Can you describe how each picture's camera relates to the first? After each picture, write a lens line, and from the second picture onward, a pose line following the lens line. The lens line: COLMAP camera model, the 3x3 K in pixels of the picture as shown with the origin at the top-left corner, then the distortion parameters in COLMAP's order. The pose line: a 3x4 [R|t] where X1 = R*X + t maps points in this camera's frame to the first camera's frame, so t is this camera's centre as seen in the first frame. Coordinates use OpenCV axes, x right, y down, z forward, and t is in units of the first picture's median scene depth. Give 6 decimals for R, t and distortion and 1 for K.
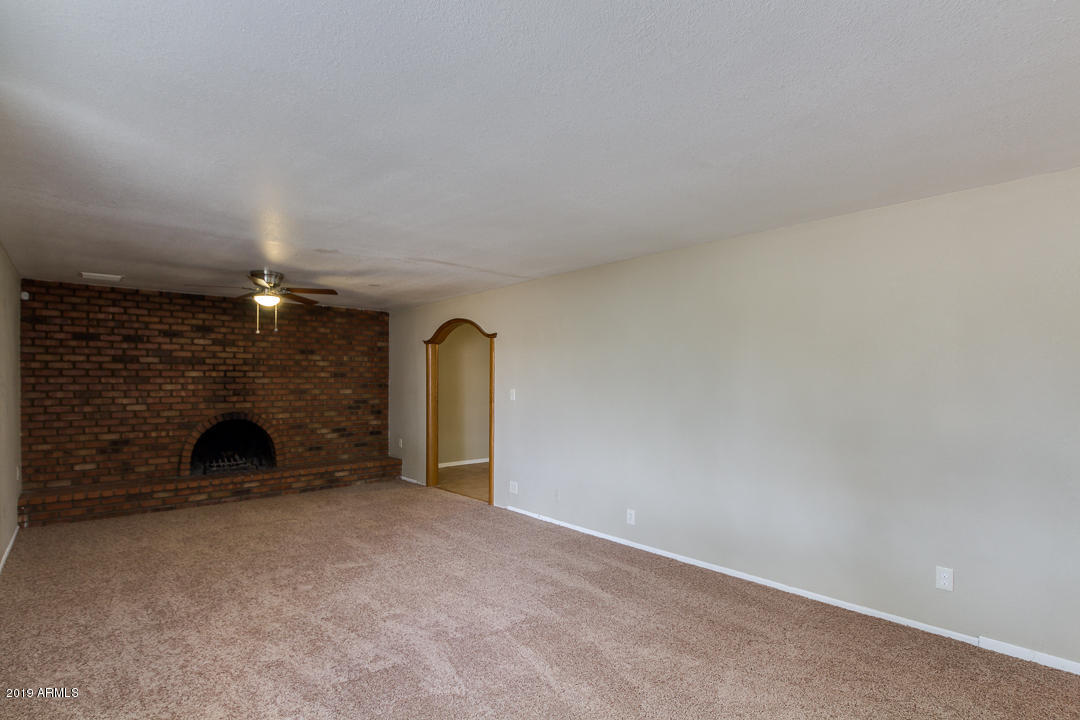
lens RADIAL K [[520.4, 0, 538.6], [0, 520.4, 381.1], [0, 0, 1]] dist [-0.020102, -0.000641]
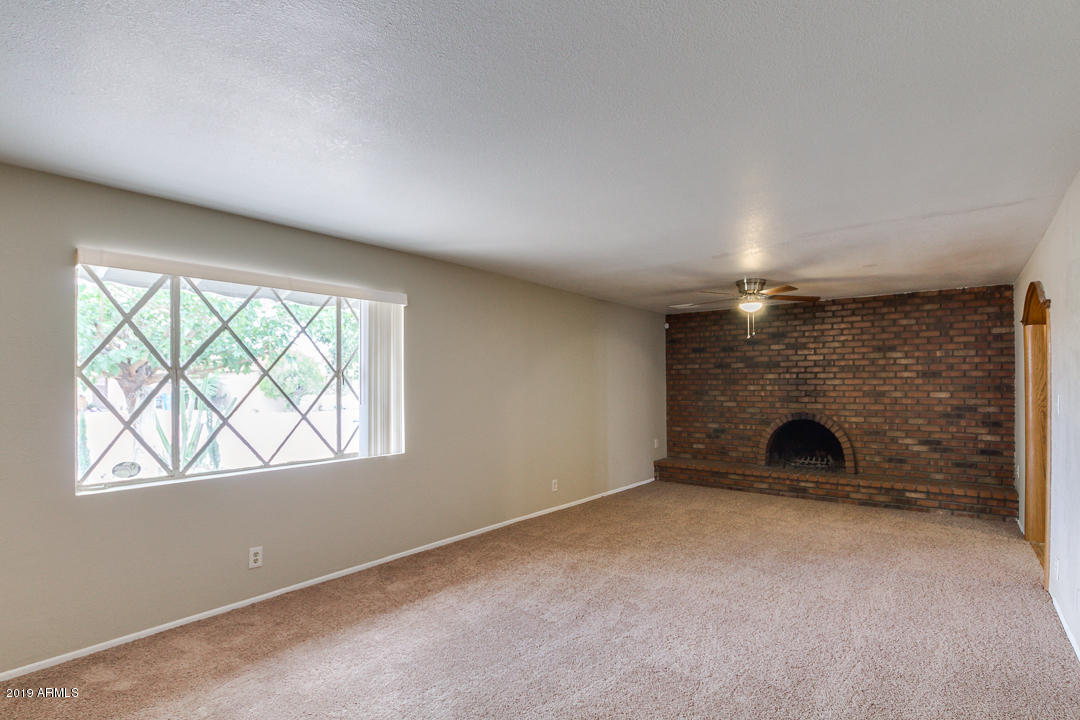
lens RADIAL K [[520.4, 0, 538.6], [0, 520.4, 381.1], [0, 0, 1]] dist [-0.020102, -0.000641]
pose [[0.171473, -0.006073, -0.985170, 0.339414], [0.003531, 0.999978, -0.005550, 0.001029], [0.985182, -0.002526, 0.171491, 0.291912]]
